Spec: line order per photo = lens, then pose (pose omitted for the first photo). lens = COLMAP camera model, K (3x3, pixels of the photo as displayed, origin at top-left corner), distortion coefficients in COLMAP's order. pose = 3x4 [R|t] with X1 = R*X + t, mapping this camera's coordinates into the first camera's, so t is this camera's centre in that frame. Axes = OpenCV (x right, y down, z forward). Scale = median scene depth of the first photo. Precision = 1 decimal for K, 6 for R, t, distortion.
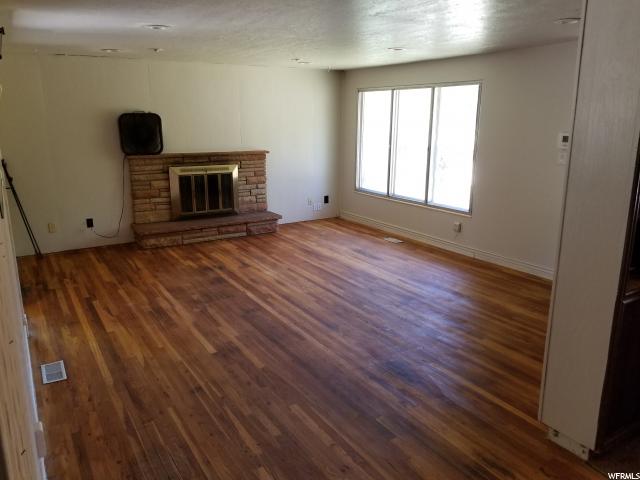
lens RADIAL K [[483.5, 0, 320.5], [0, 483.5, 216.5], [0, 0, 1]] dist [0.082062, -0.163433]
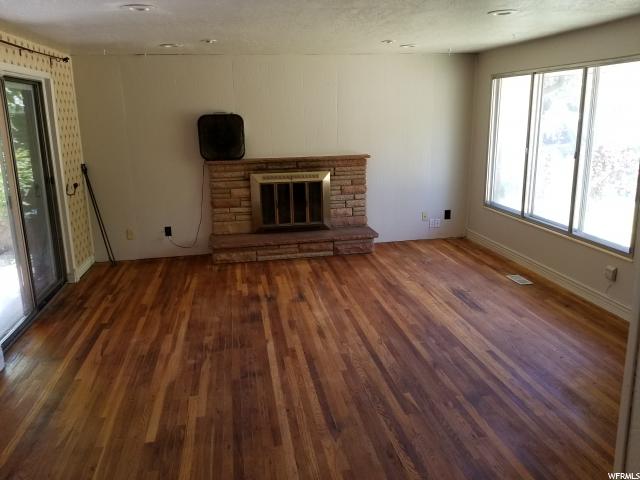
lens RADIAL K [[483.5, 0, 320.5], [0, 483.5, 216.5], [0, 0, 1]] dist [0.082062, -0.163433]
pose [[0.928753, 0.054393, -0.366687, 0.147040], [-0.051190, 0.998518, 0.018461, -0.047177], [0.367147, 0.001625, 0.930161, 0.220358]]
